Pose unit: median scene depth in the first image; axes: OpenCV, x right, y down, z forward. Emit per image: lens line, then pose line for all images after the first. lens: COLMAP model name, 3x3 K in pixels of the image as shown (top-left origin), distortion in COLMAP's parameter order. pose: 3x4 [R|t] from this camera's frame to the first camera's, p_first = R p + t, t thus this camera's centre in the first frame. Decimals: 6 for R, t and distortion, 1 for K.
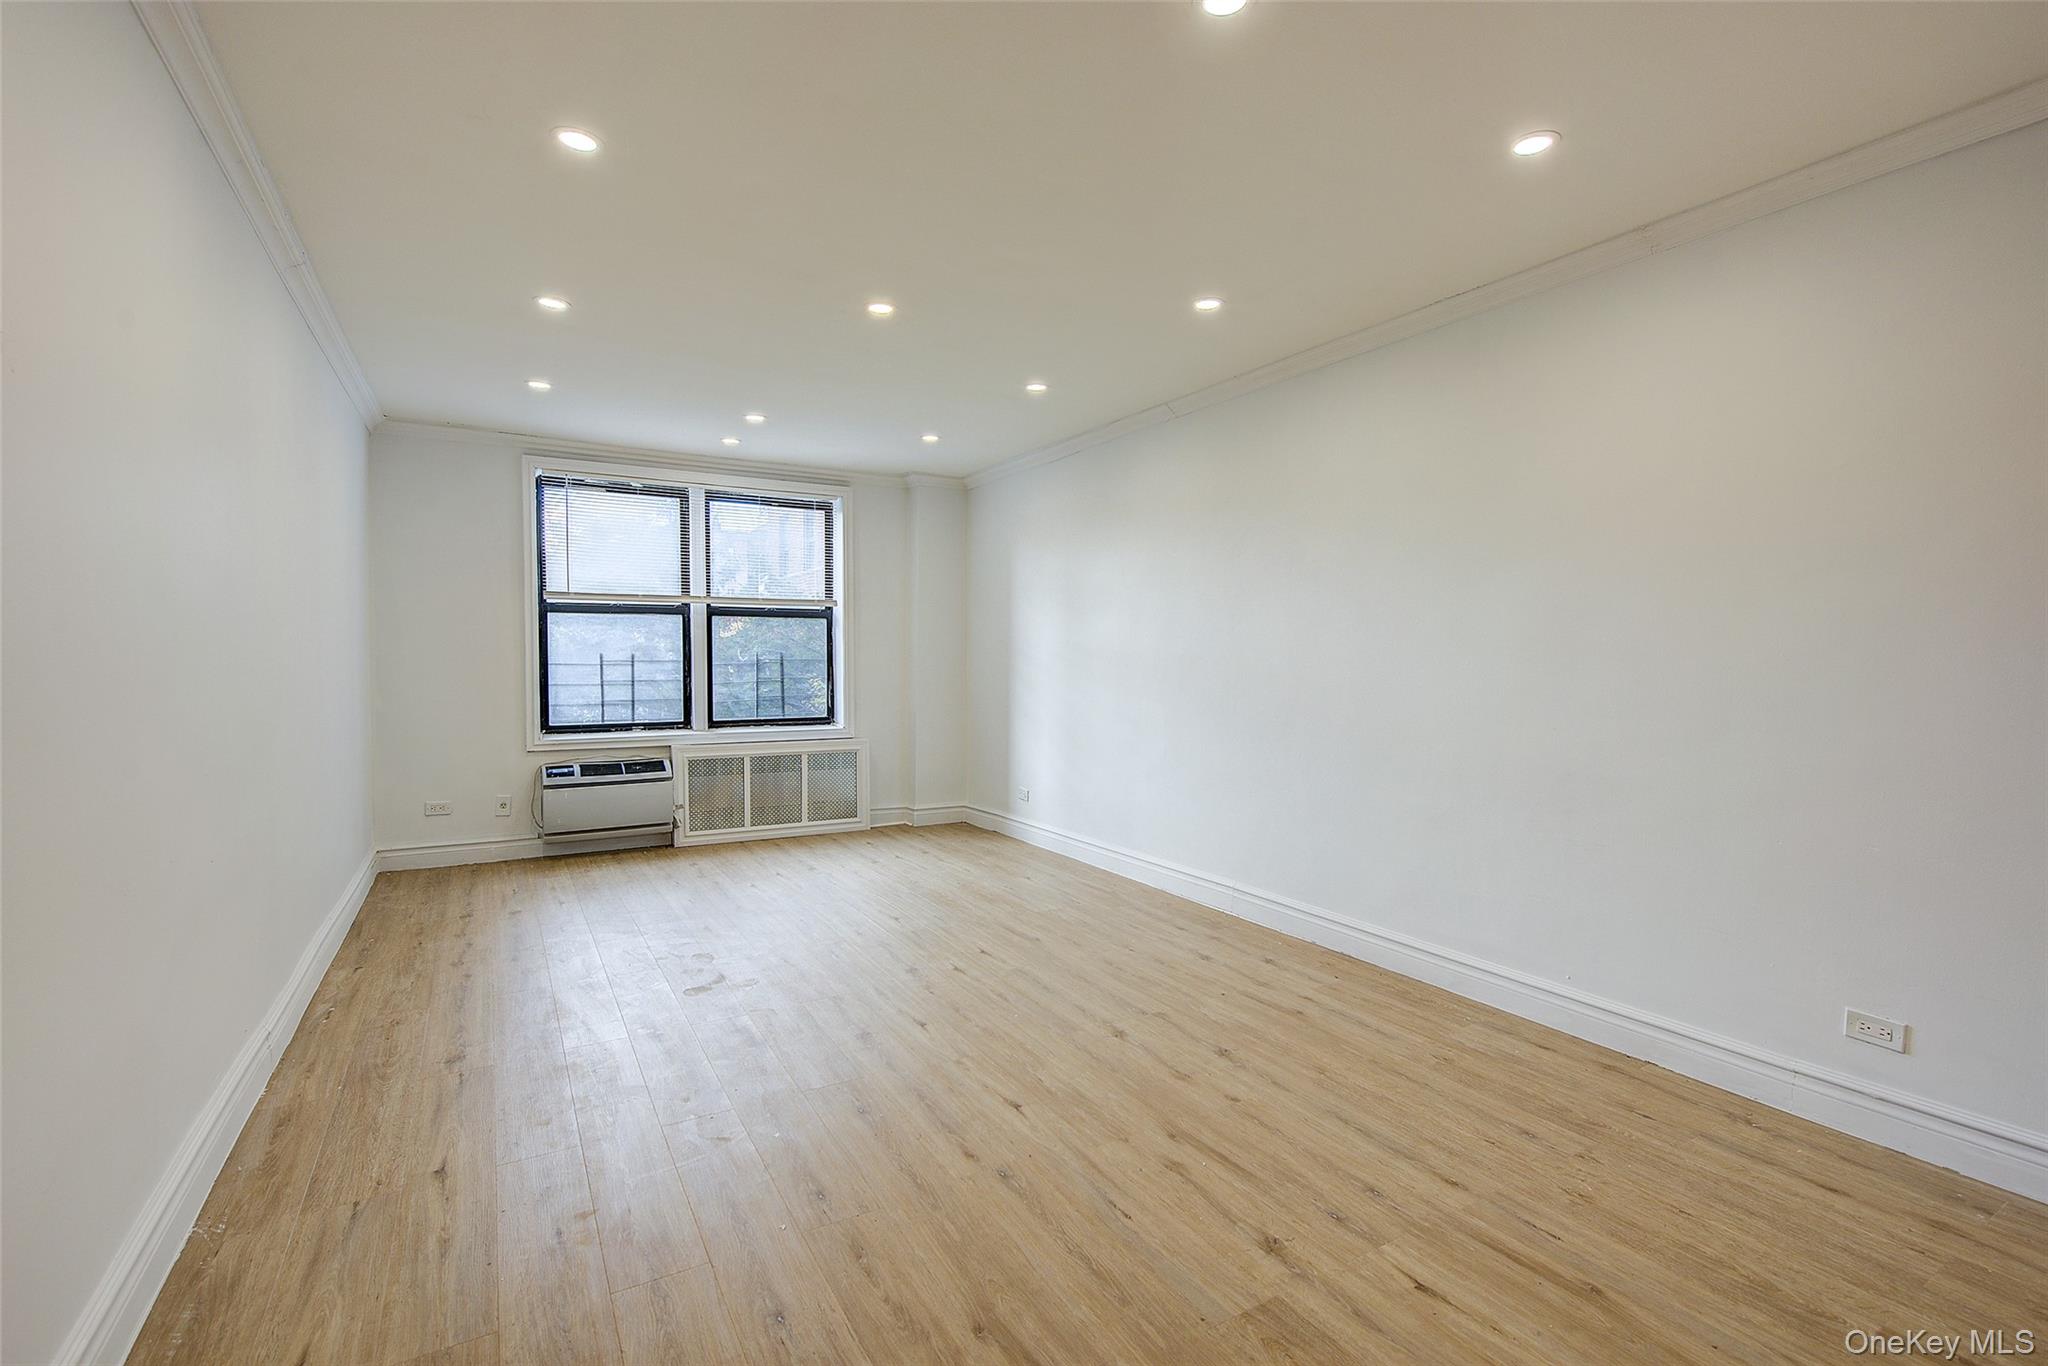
lens RADIAL K [[916.8, 0, 1039.2], [0, 916.8, 674.8], [0, 0, 1]] dist [0.004046, -0.003031]
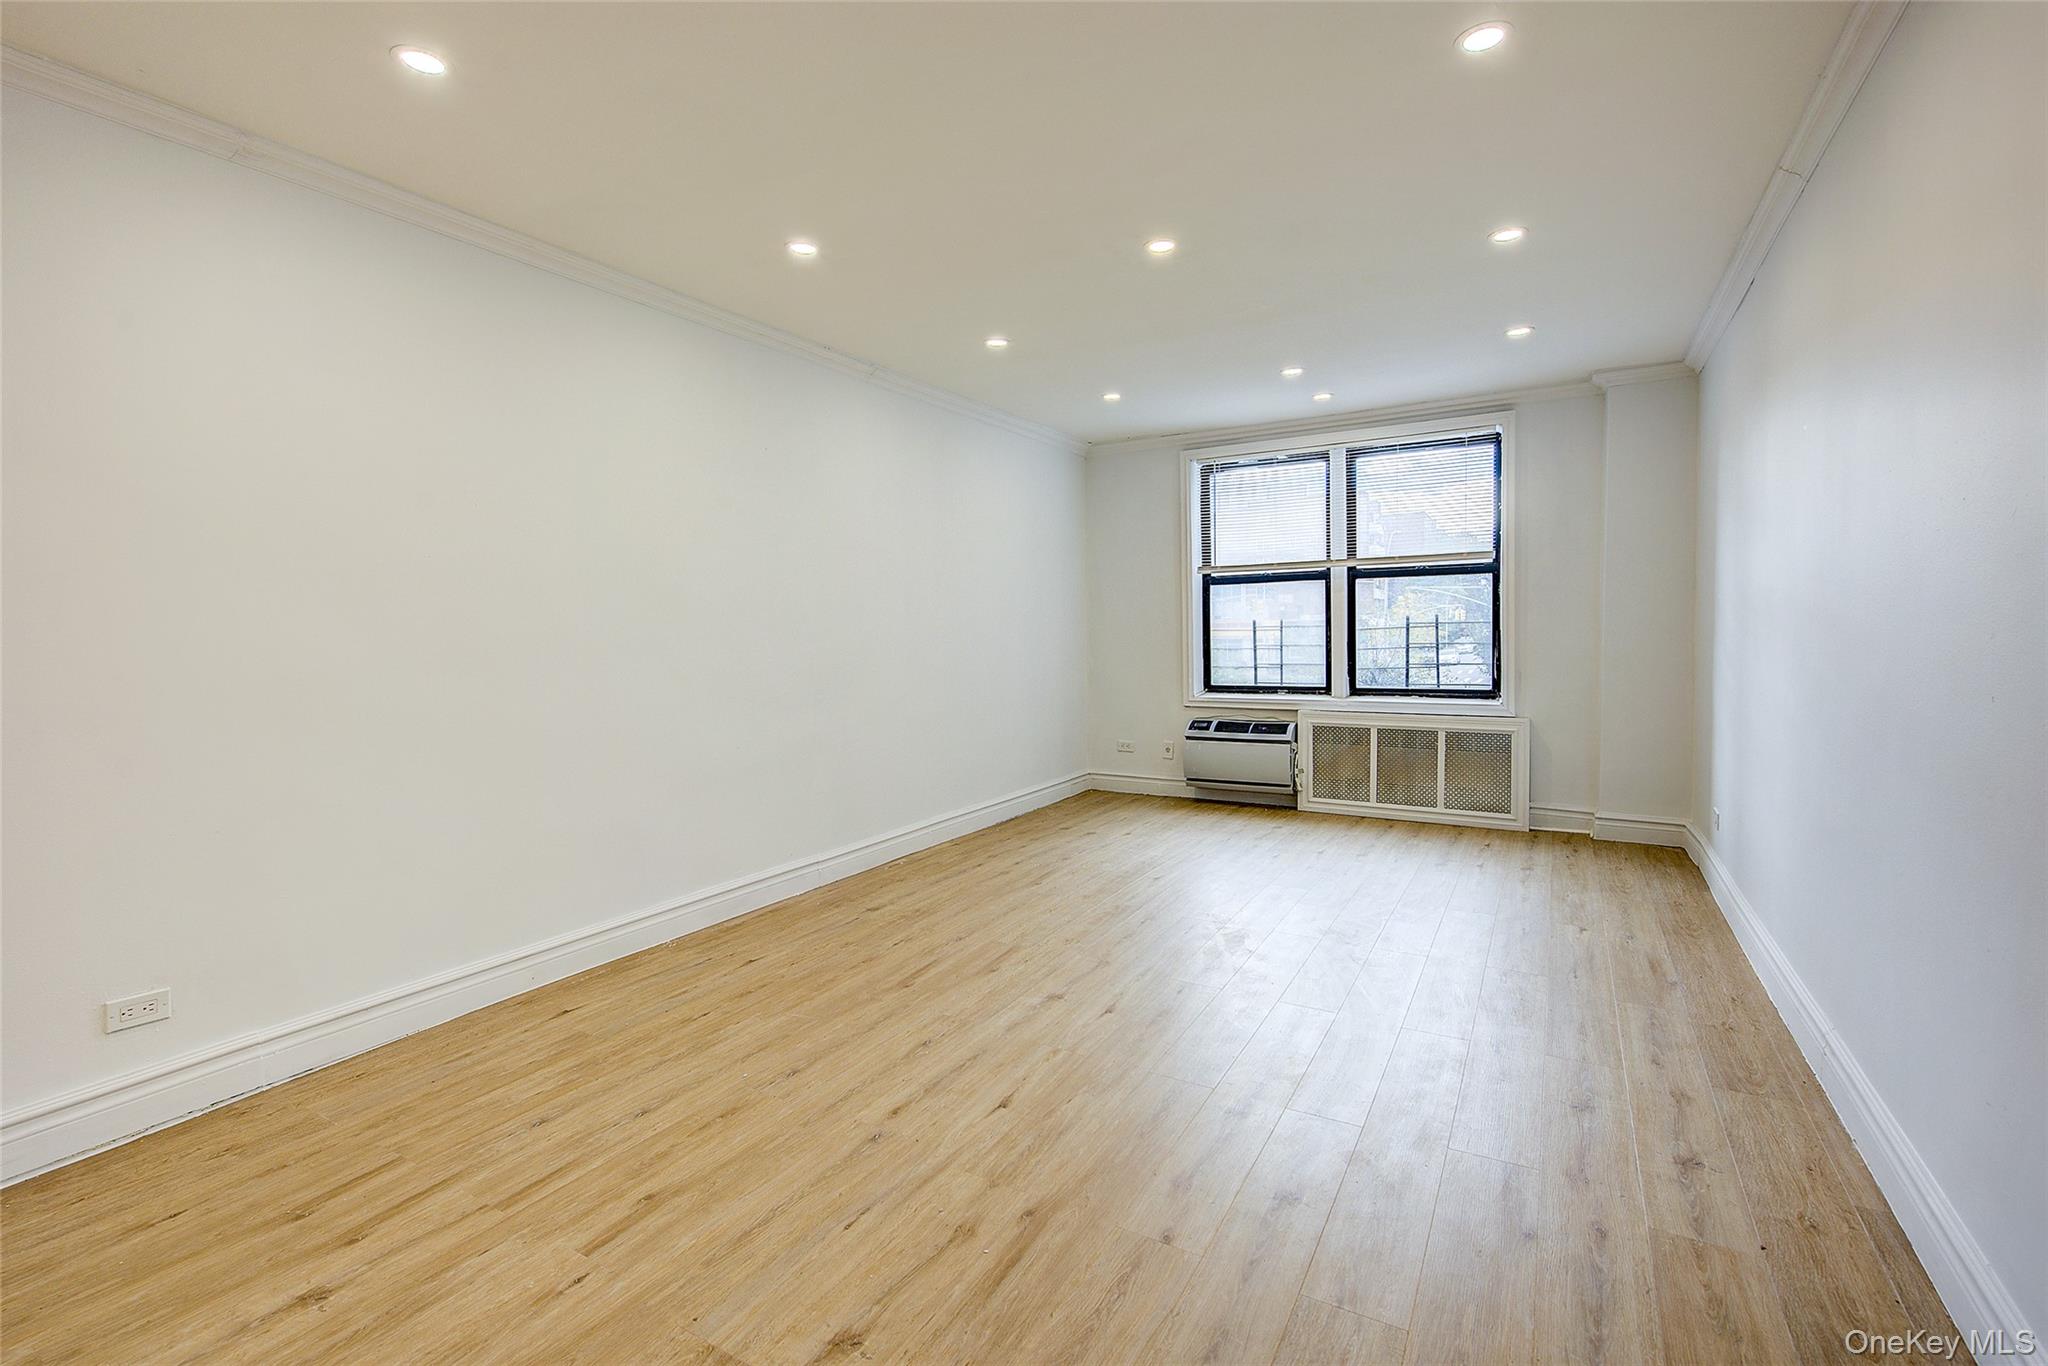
lens RADIAL K [[916.8, 0, 1027.5], [0, 916.8, 661.0], [0, 0, 1]] dist [0.004046, -0.003031]
pose [[0.477663, 0.019727, -0.878322, 0.456932], [0.000522, 0.999741, 0.022738, -0.000092], [0.878543, -0.011320, 0.477529, 0.336348]]
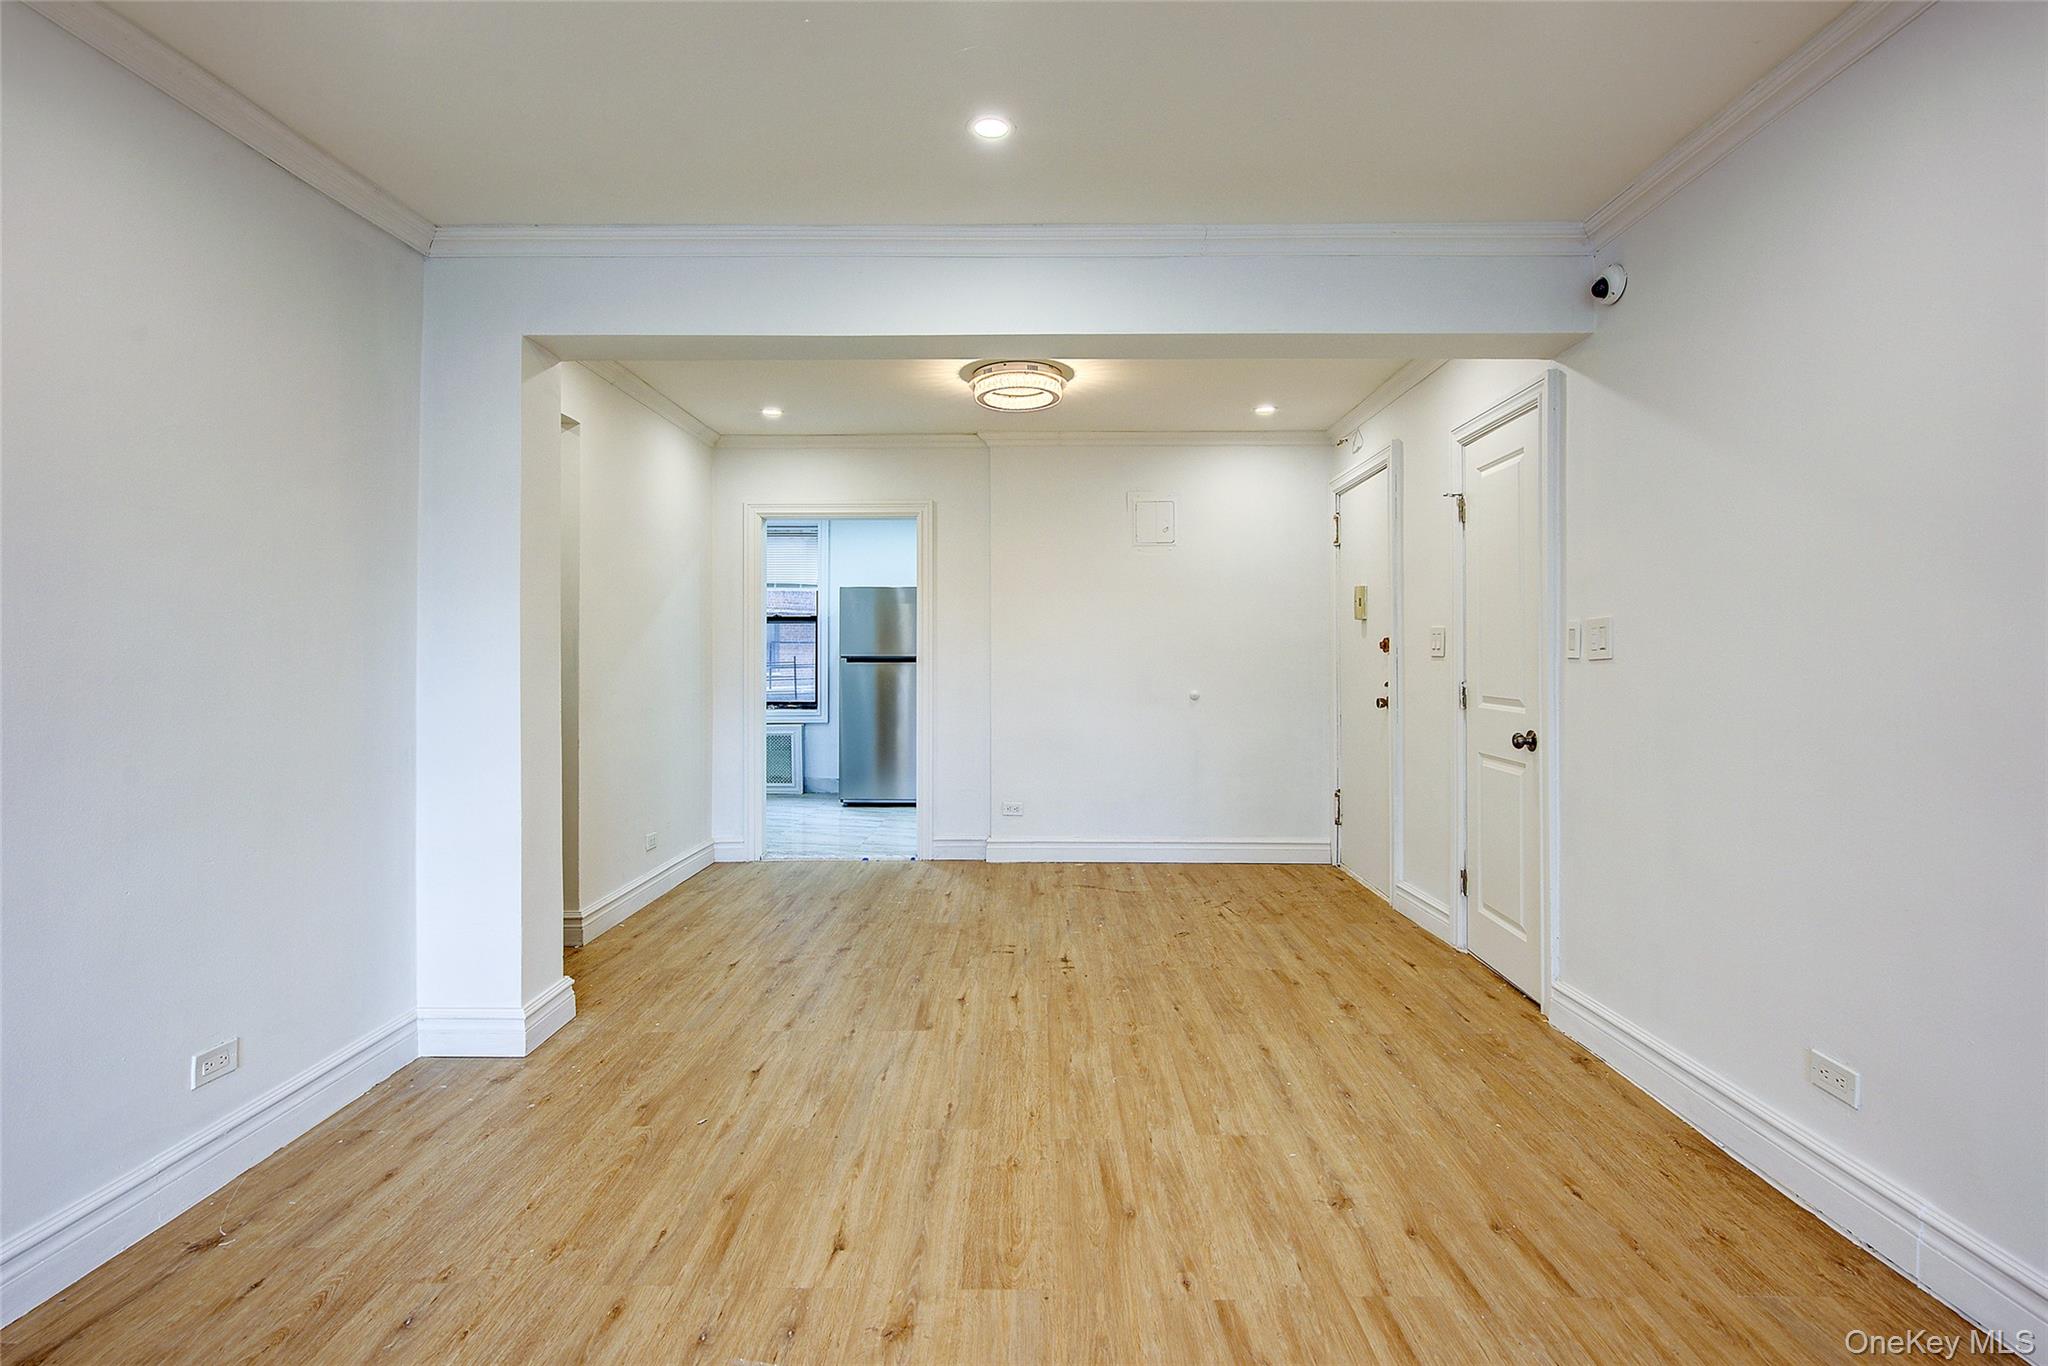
lens RADIAL K [[955.7, 0, 1029.4], [0, 955.7, 650.3], [0, 0, 1]] dist [0.000441, -0.000752]
pose [[-0.850902, -0.001212, 0.525323, -0.143116], [0.009777, 0.999788, 0.018144, -0.015233], [-0.525234, 0.020575, -0.850709, 0.746476]]
